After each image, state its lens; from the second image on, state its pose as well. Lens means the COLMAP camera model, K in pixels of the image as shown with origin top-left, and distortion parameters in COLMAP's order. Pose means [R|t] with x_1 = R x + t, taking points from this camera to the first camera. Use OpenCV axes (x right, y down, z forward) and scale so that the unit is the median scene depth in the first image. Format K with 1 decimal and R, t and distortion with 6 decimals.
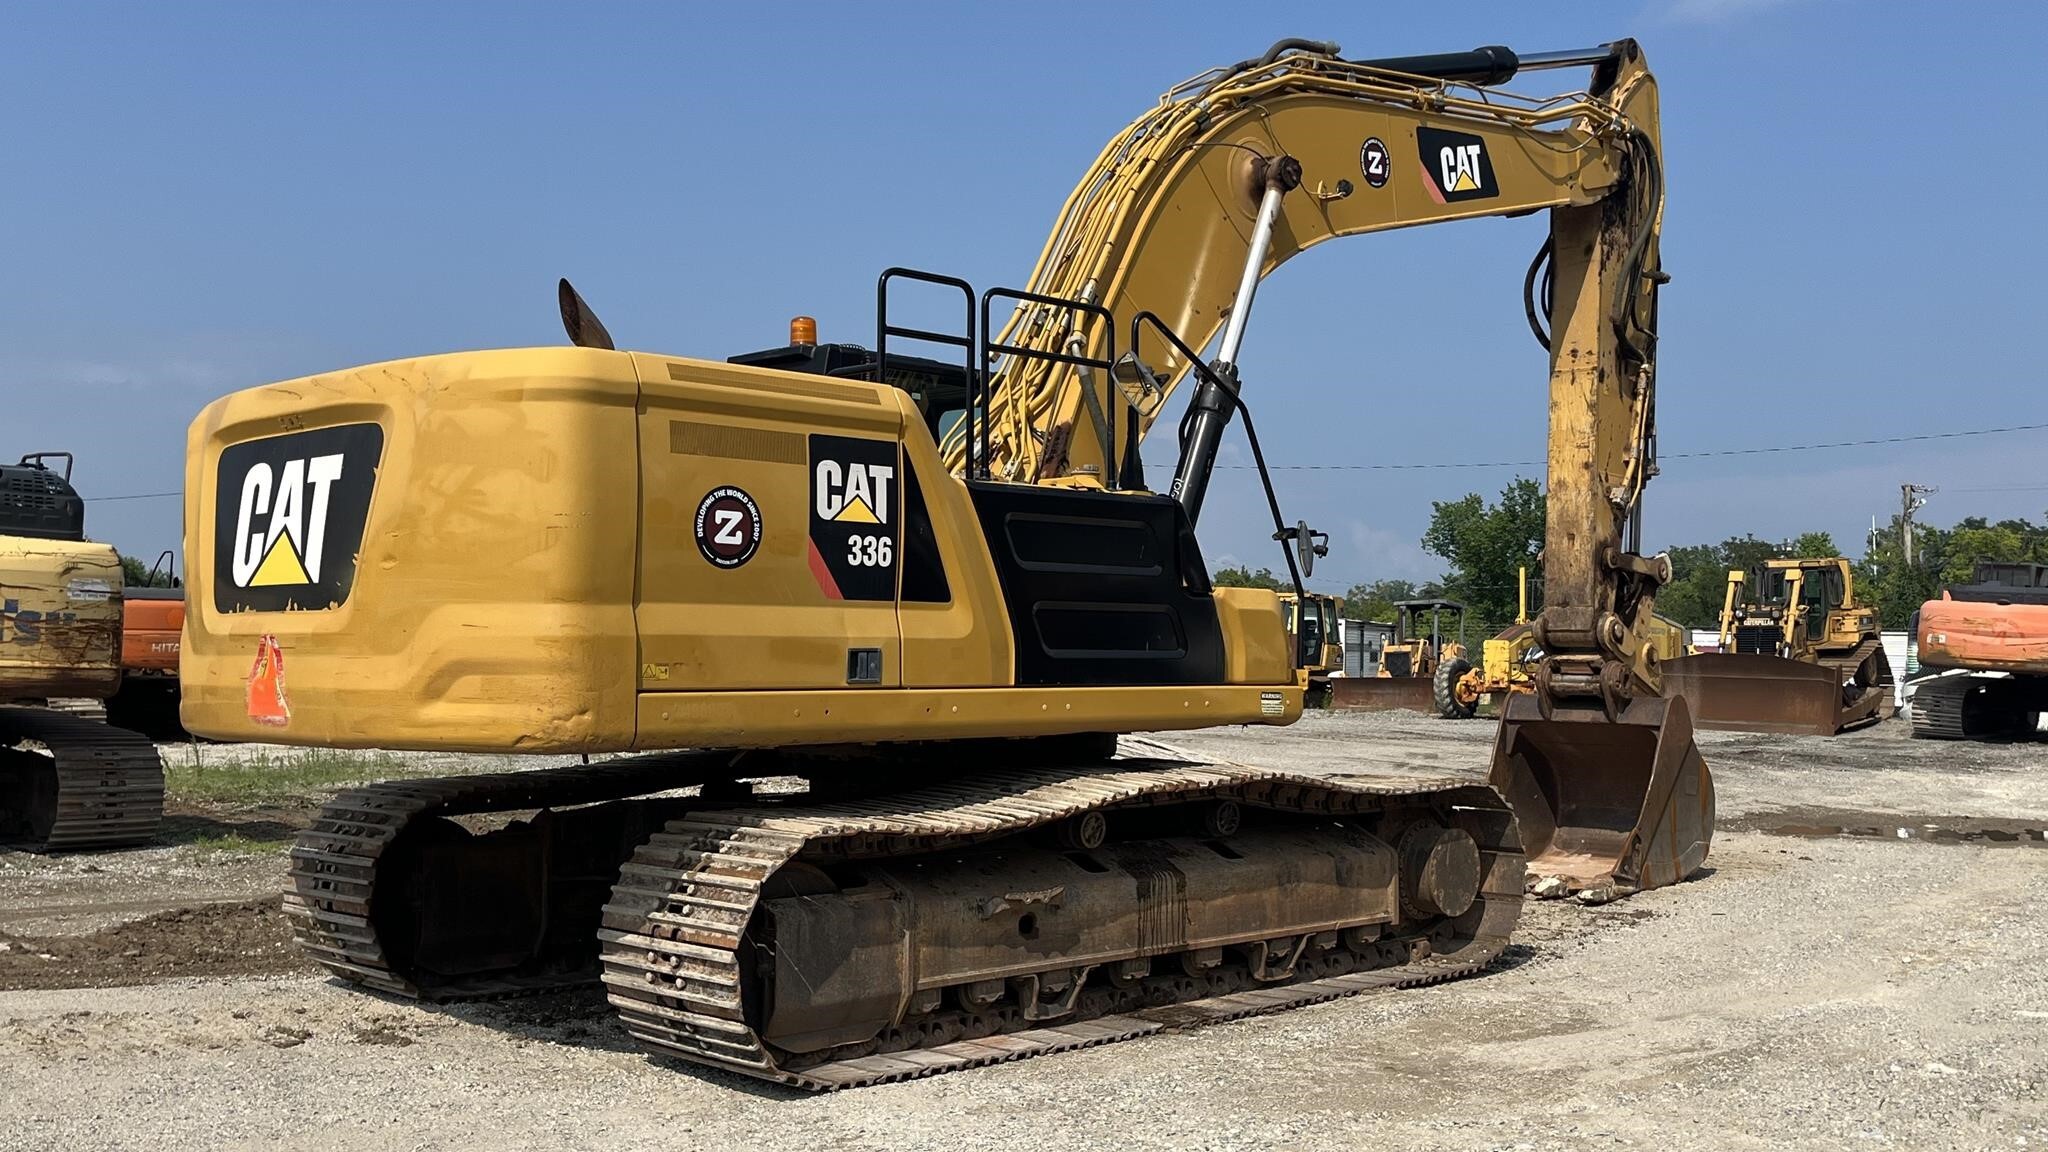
lens RADIAL K [[2030.1, 0, 1025.2], [0, 2030.1, 564.2], [0, 0, 1]] dist [0.069395, 0.000000]
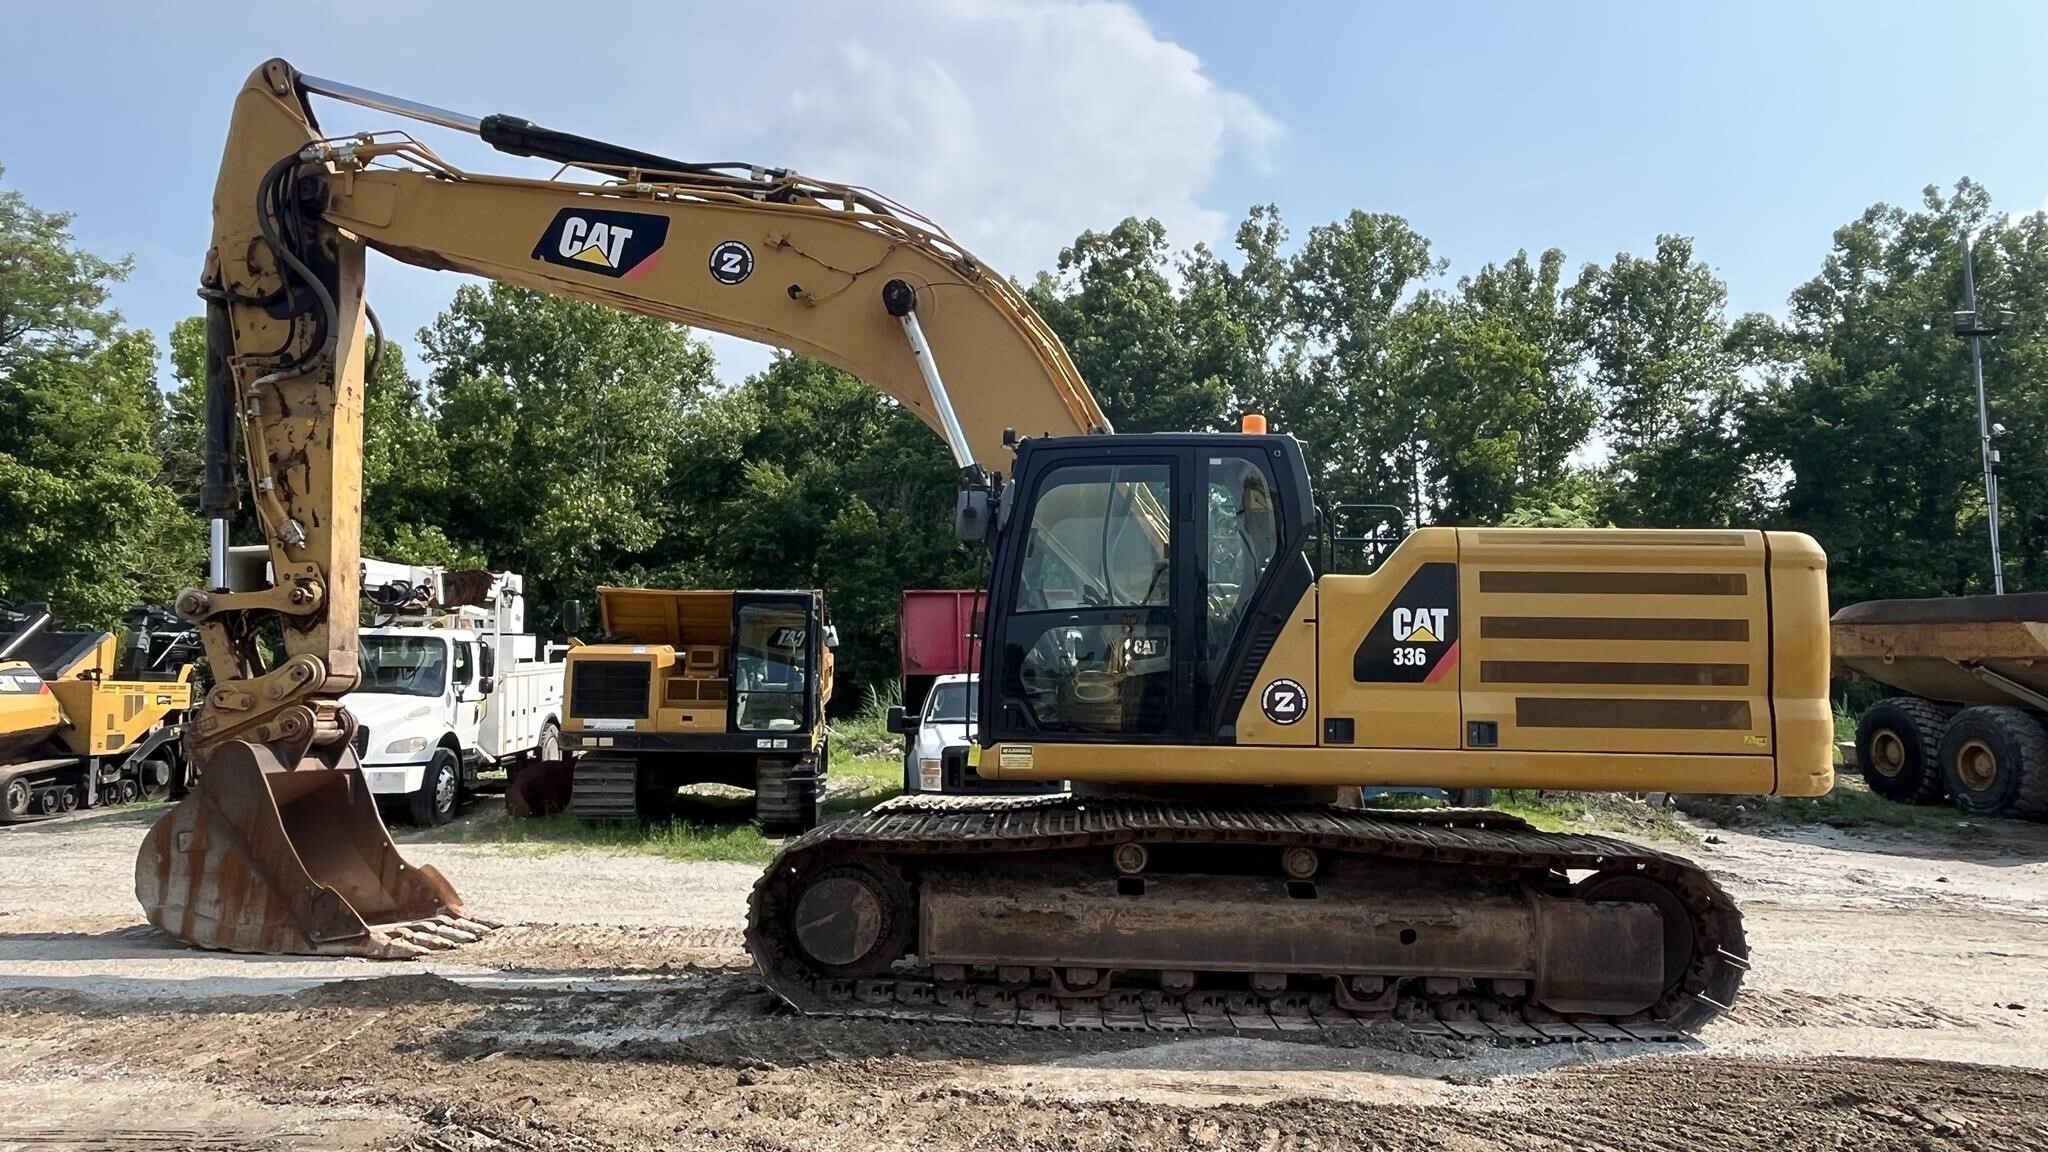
lens RADIAL K [[1472.4, 0, 998.9], [0, 1472.4, 559.3], [0, 0, 1]] dist [-0.019575, -0.000477]
pose [[-0.669068, 0.061142, 0.740682, -0.860740], [-0.054273, 0.989930, -0.130742, 0.097180], [-0.741217, -0.127674, -0.659012, 2.306045]]
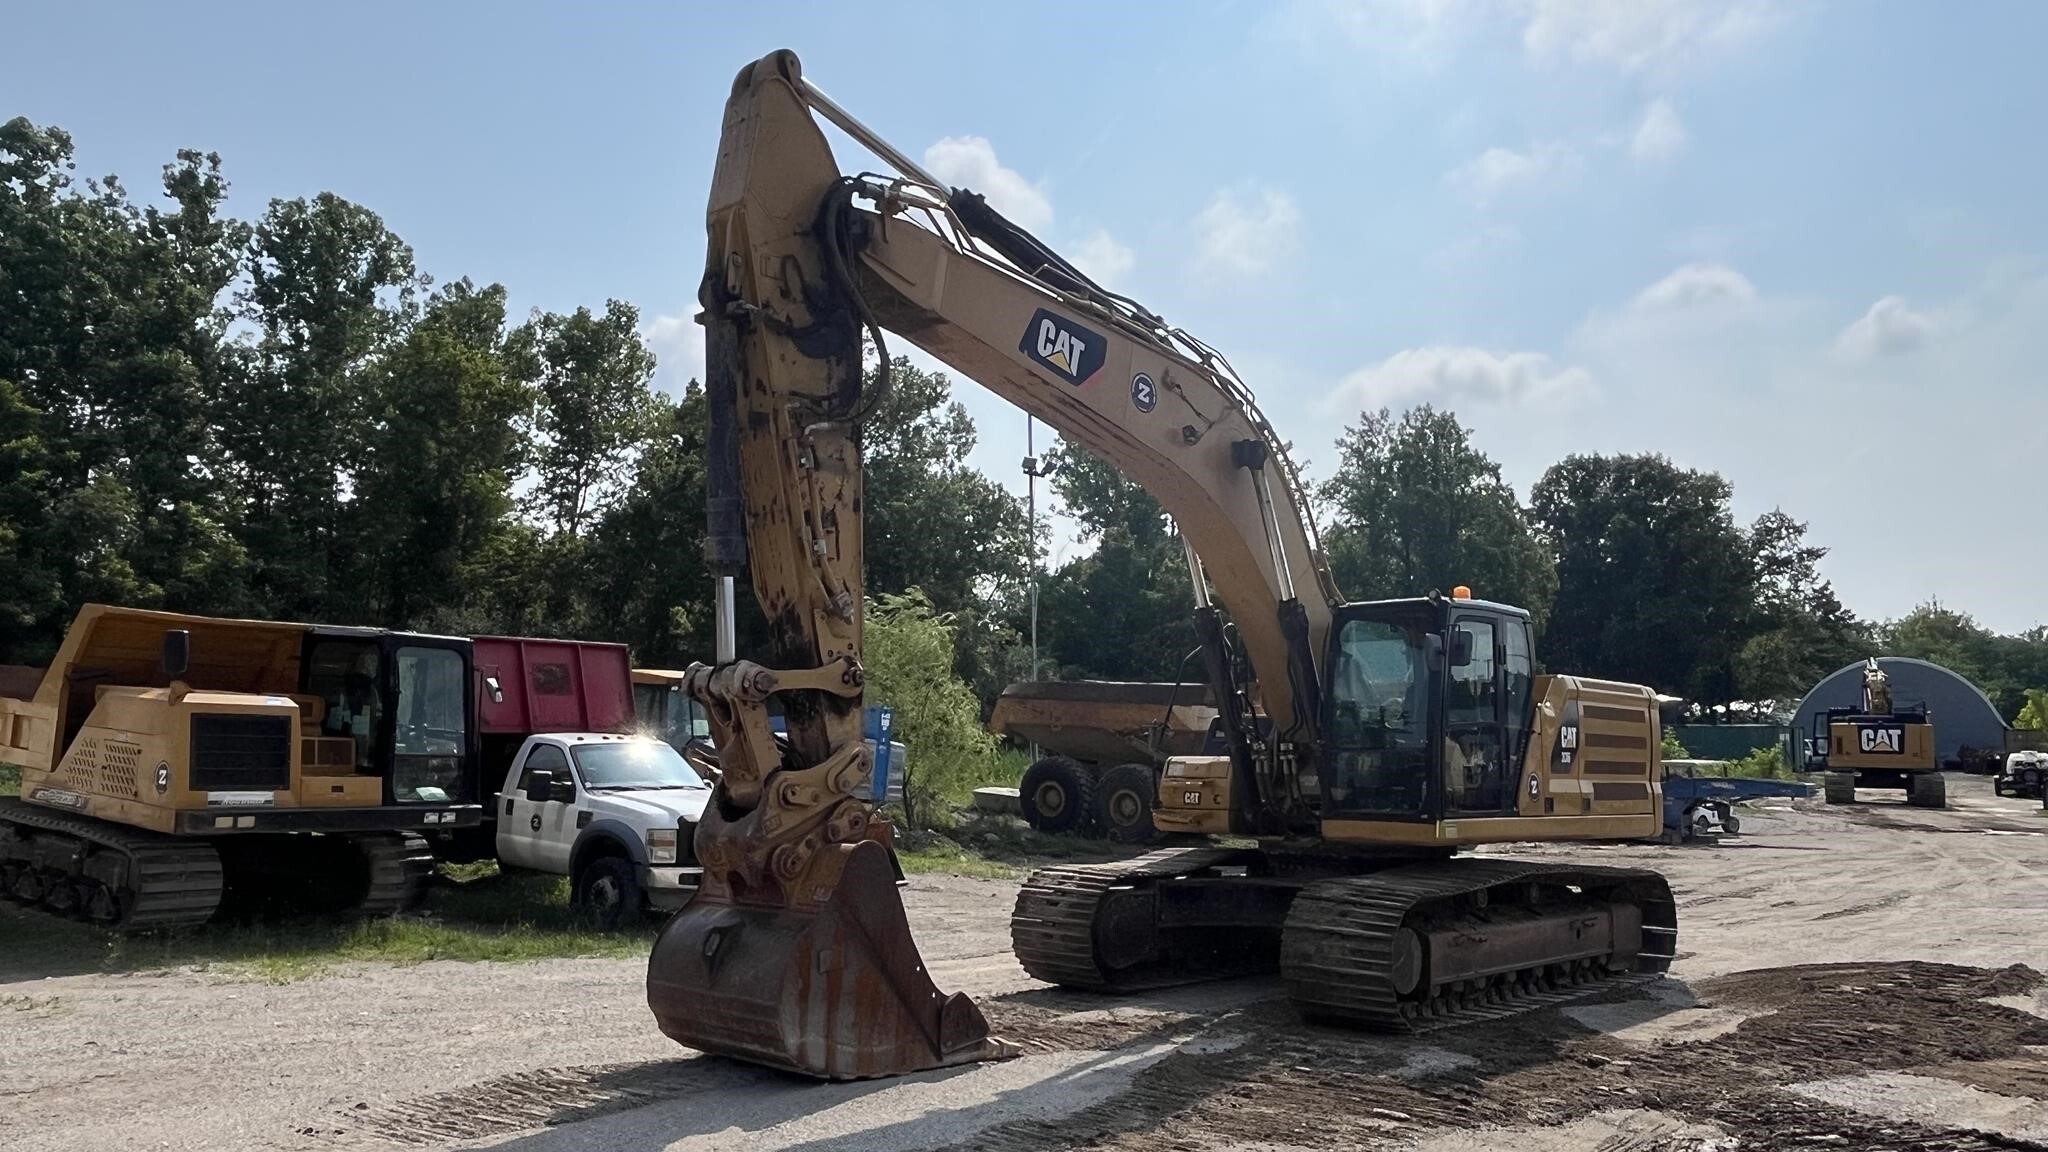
lens RADIAL K [[1570.9, 0, 1025.9], [0, 1570.9, 569.3], [0, 0, 1]] dist [0.022555, -0.004124]
pose [[-0.998678, -0.027415, -0.043488, 0.411314], [-0.019514, 0.984782, -0.172698, 0.122155], [0.047560, -0.171621, -0.984014, 3.142196]]
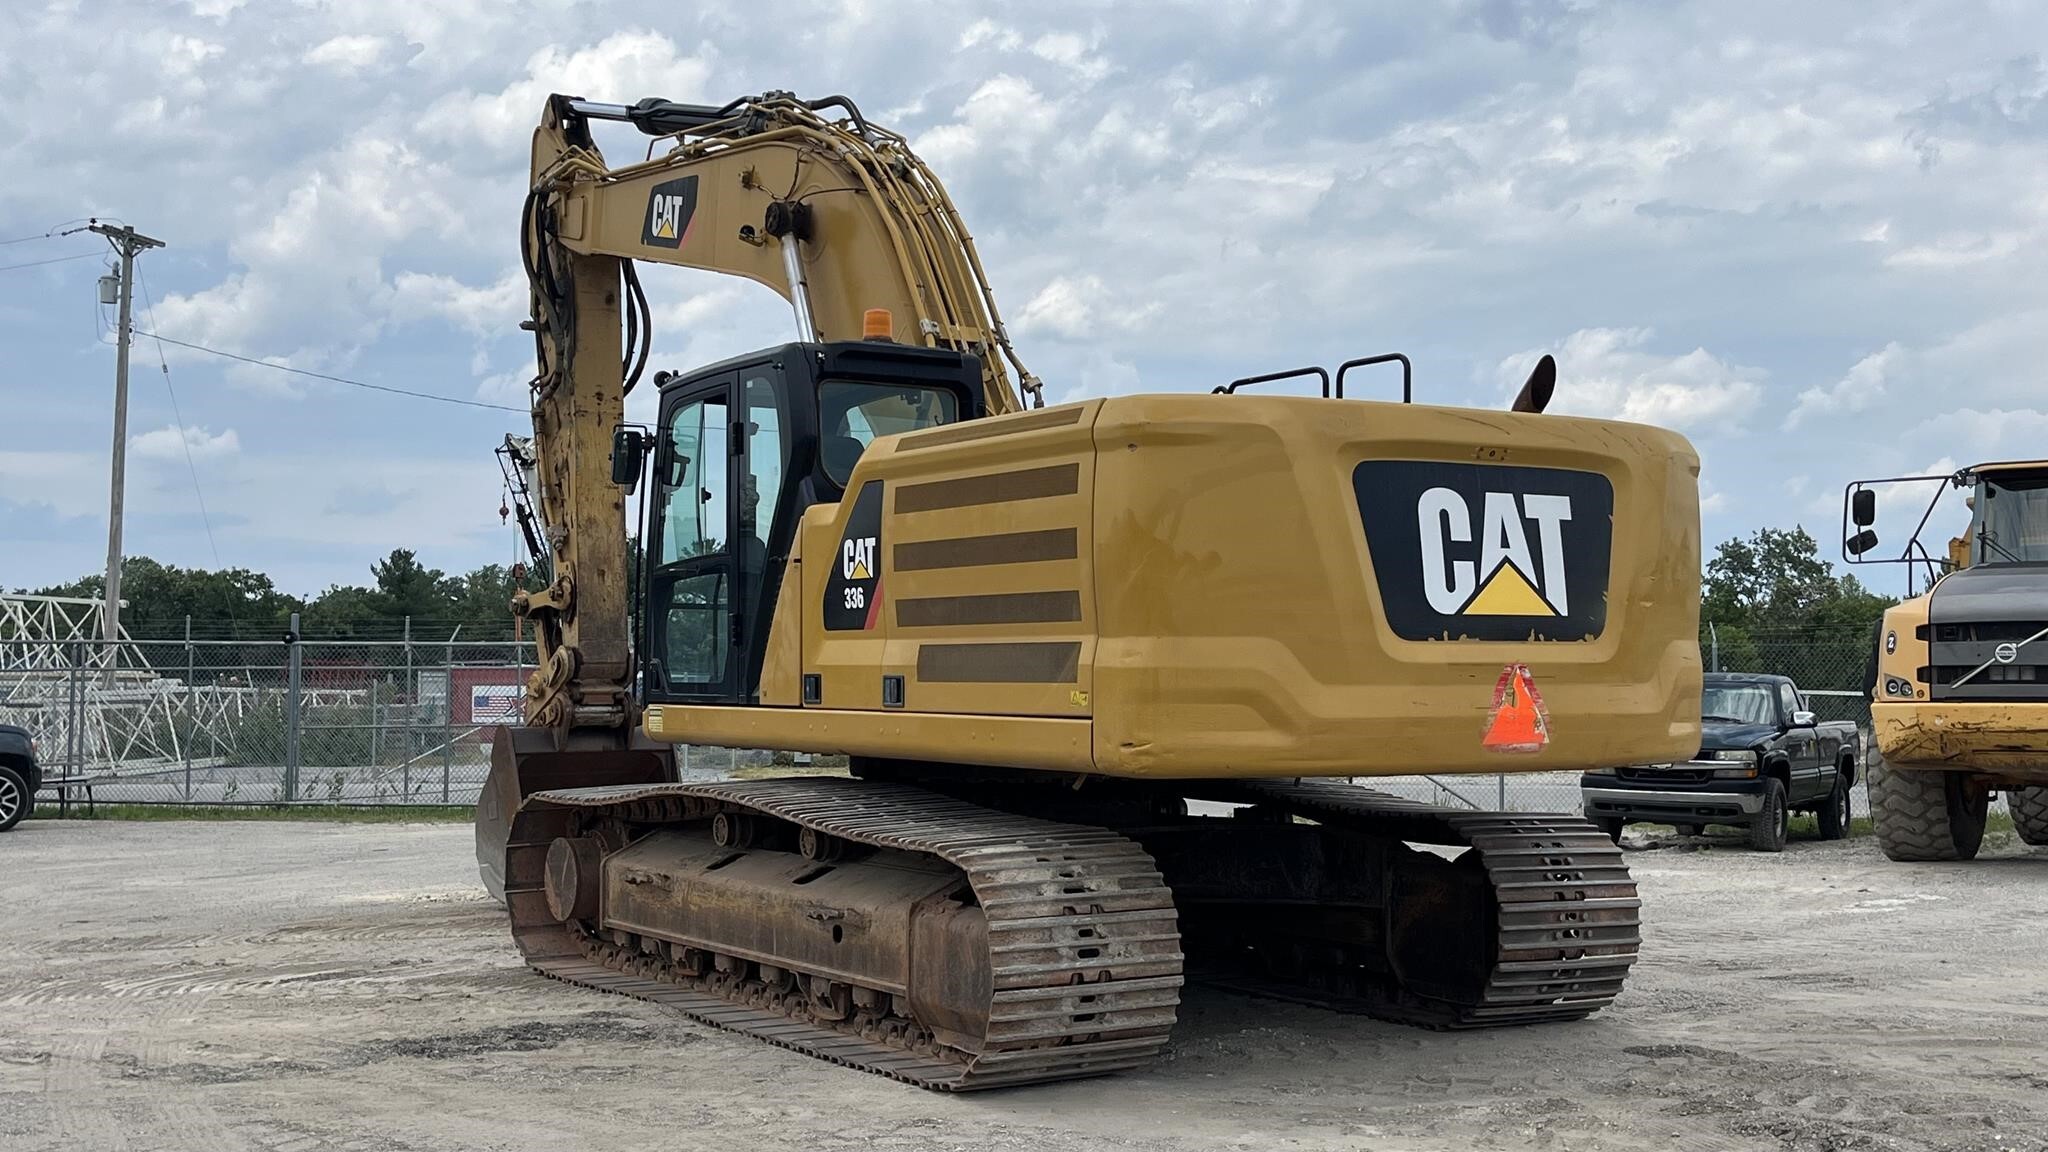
lens RADIAL K [[2230.8, 0, 1034.5], [0, 2230.8, 563.3], [0, 0, 1]] dist [0.055067, 0.000000]
pose [[0.208022, 0.043121, 0.977173, -1.530084], [-0.042580, 0.998480, -0.034997, 0.033865], [-0.977197, -0.034328, 0.209542, 1.017020]]
